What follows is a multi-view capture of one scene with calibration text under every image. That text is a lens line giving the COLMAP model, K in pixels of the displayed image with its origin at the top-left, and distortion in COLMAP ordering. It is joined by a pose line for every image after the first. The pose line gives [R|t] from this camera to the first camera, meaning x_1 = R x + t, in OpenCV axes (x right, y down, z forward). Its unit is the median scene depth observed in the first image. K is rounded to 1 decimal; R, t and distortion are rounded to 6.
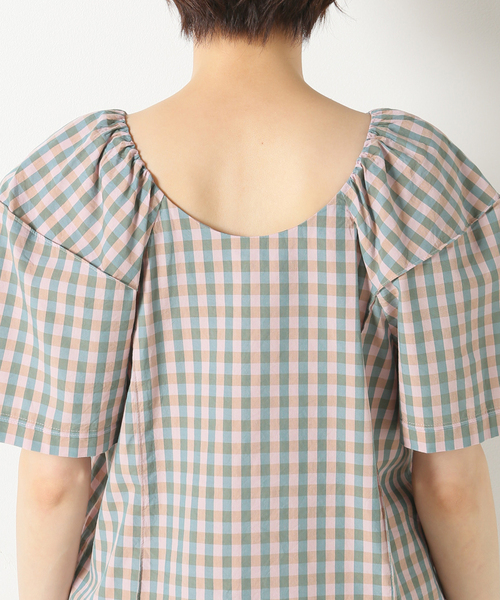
lens RADIAL K [[1578.1, 0, 246.7], [0, 1578.1, 303.1], [0, 0, 1]] dist [-0.597258, 0.000000]
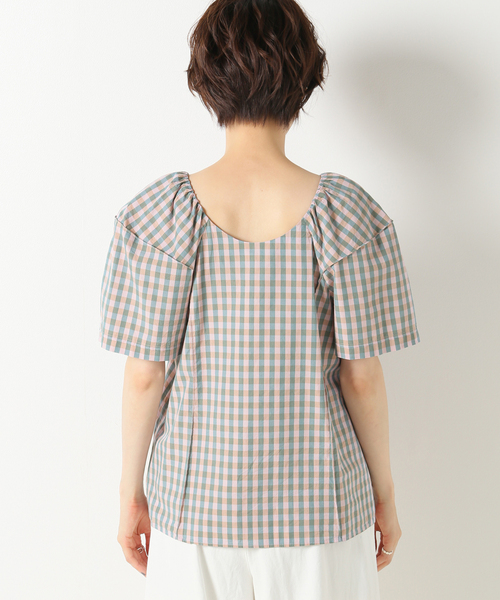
lens RADIAL K [[1578.1, 0, 253.4], [0, 1578.1, 297.0], [0, 0, 1]] dist [-0.597258, 0.000000]
pose [[0.999957, 0.009232, -0.000467, 0.002245], [-0.009242, 0.999521, -0.029523, 0.077468], [0.000194, 0.029526, 0.999564, -0.850382]]
